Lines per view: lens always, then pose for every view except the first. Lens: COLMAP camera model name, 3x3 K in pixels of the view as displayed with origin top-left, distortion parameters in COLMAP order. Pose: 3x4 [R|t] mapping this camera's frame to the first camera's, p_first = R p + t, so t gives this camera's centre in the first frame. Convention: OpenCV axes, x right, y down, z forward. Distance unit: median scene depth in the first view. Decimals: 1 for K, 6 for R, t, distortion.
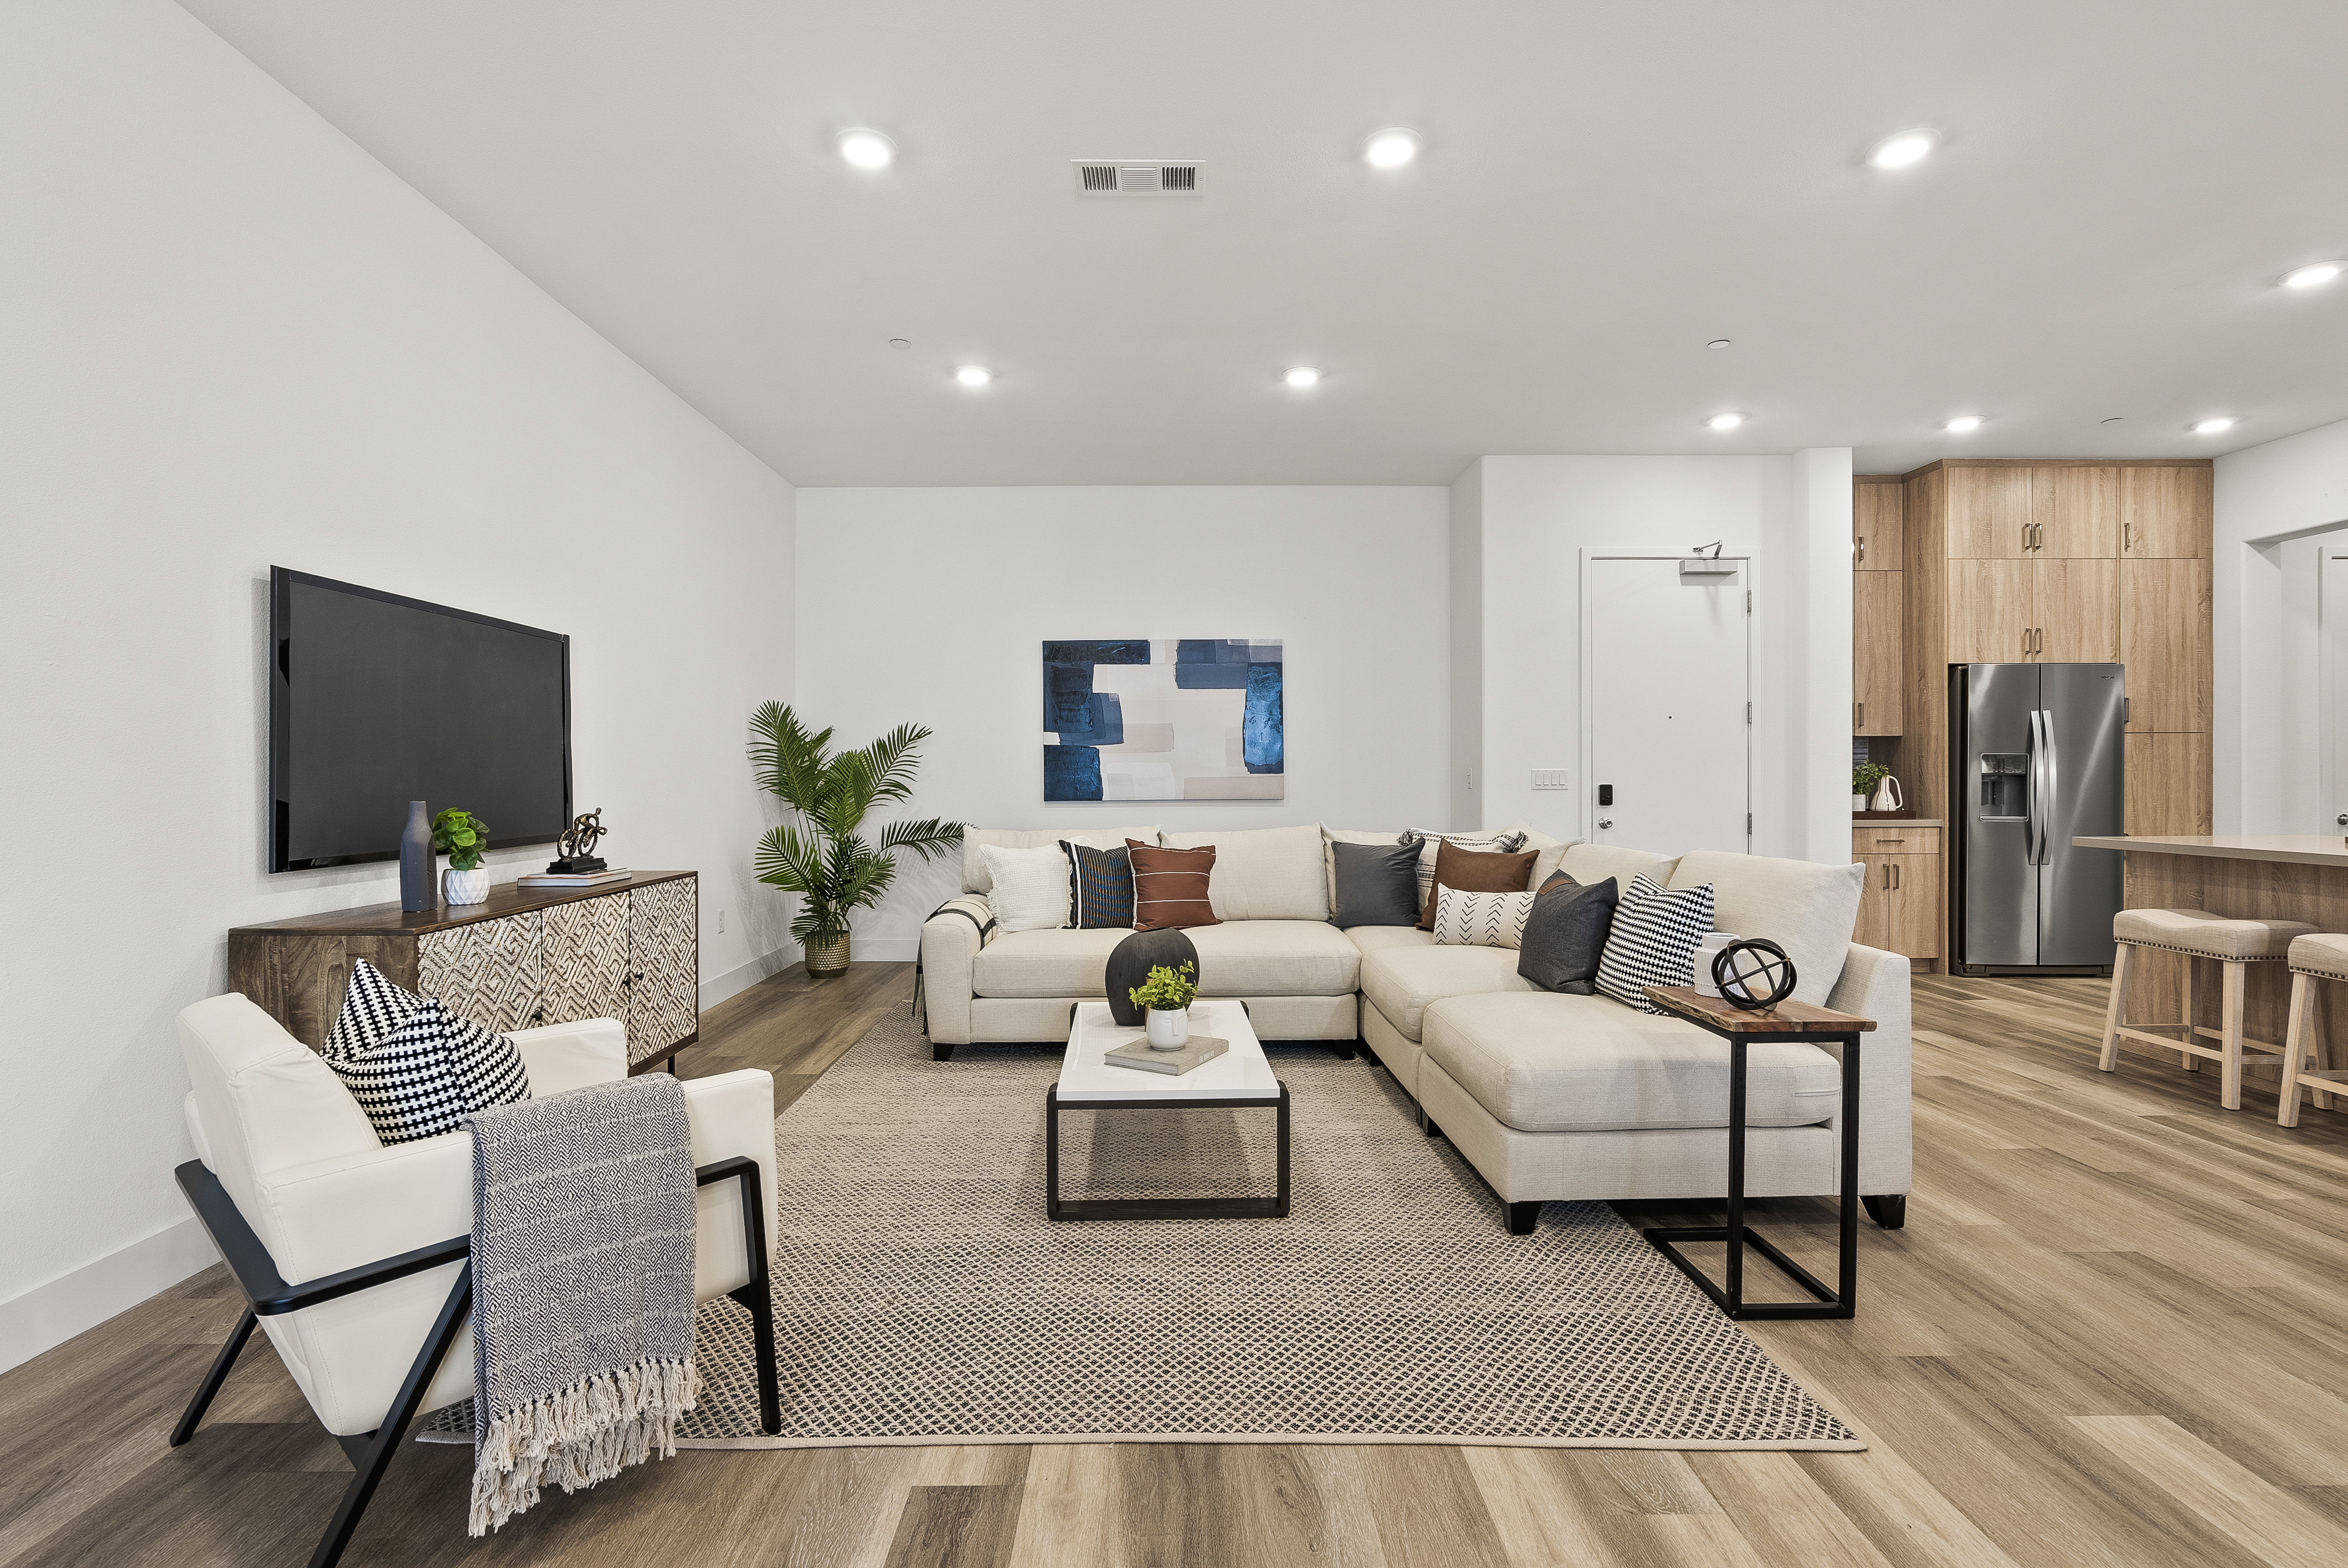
lens RADIAL K [[1069.9, 0, 1174.5], [0, 1069.9, 778.8], [0, 0, 1]] dist [0.000898, 0.000603]
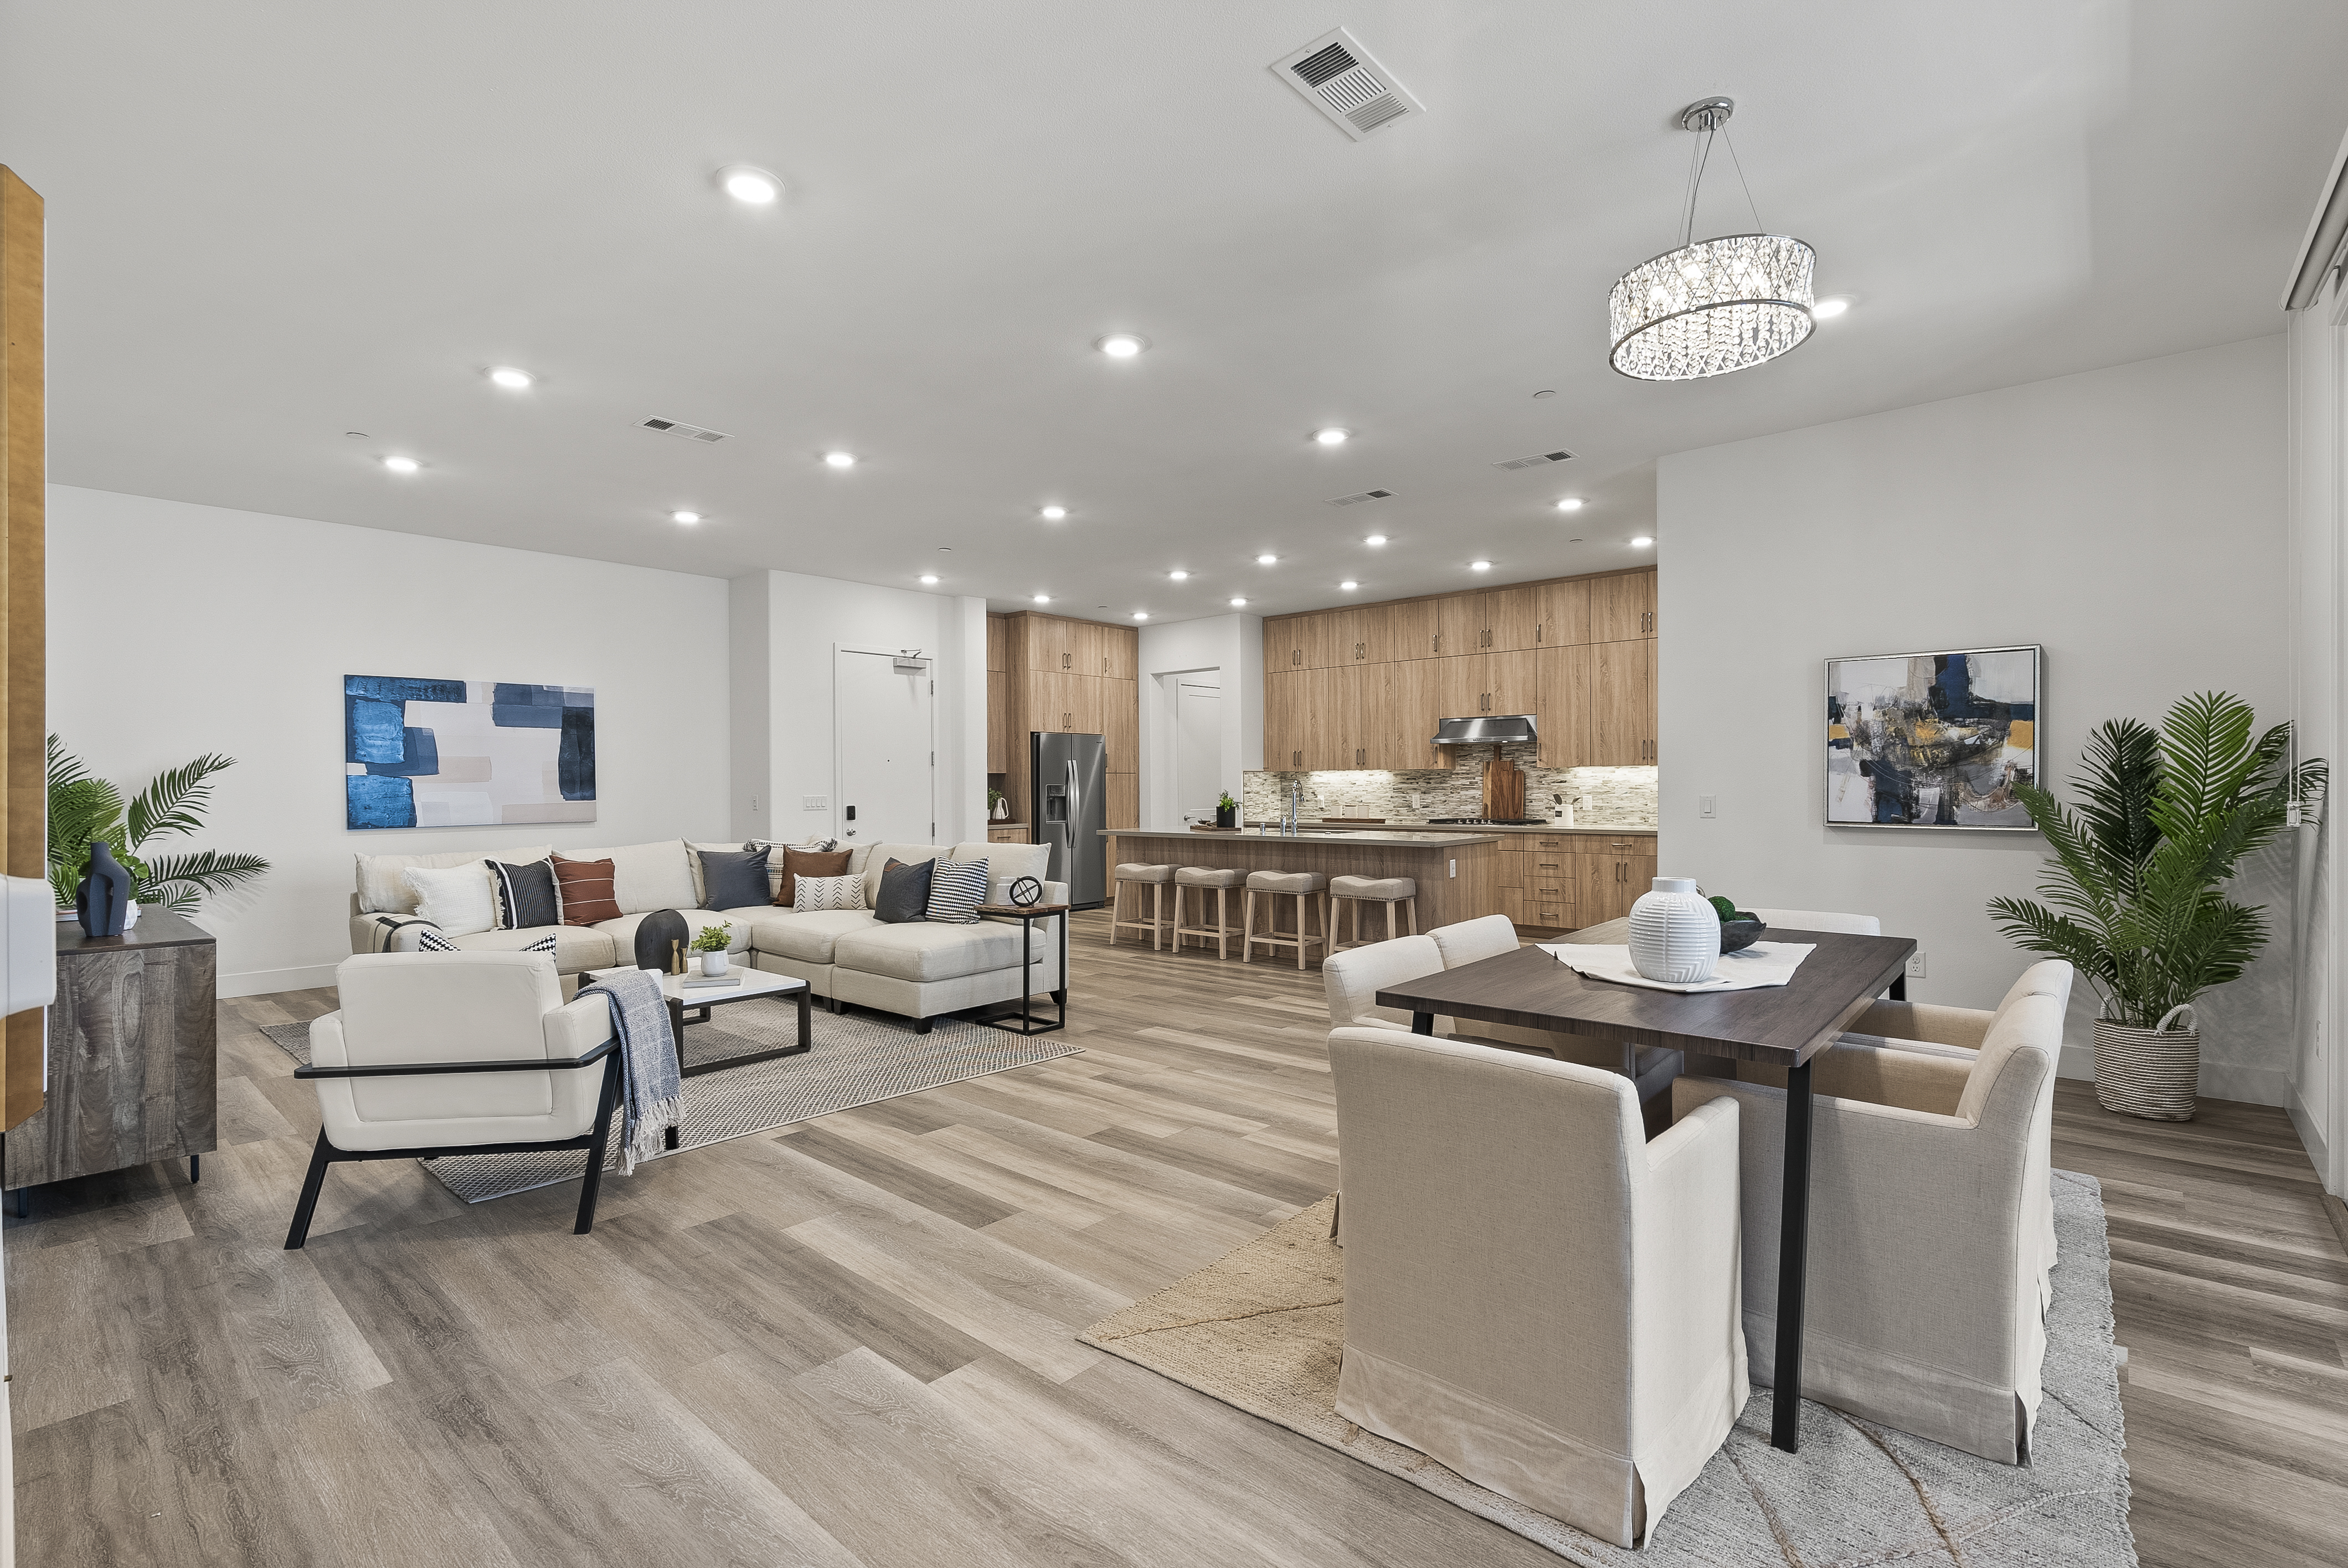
lens RADIAL K [[1056.9, 0, 1181.5], [0, 1056.9, 786.4], [0, 0, 1]] dist [-0.001998, -0.000187]
pose [[0.671222, -0.001817, 0.741254, -0.367789], [0.006303, 0.999975, -0.003256, -0.013679], [-0.741230, 0.006858, 0.671216, -0.309768]]
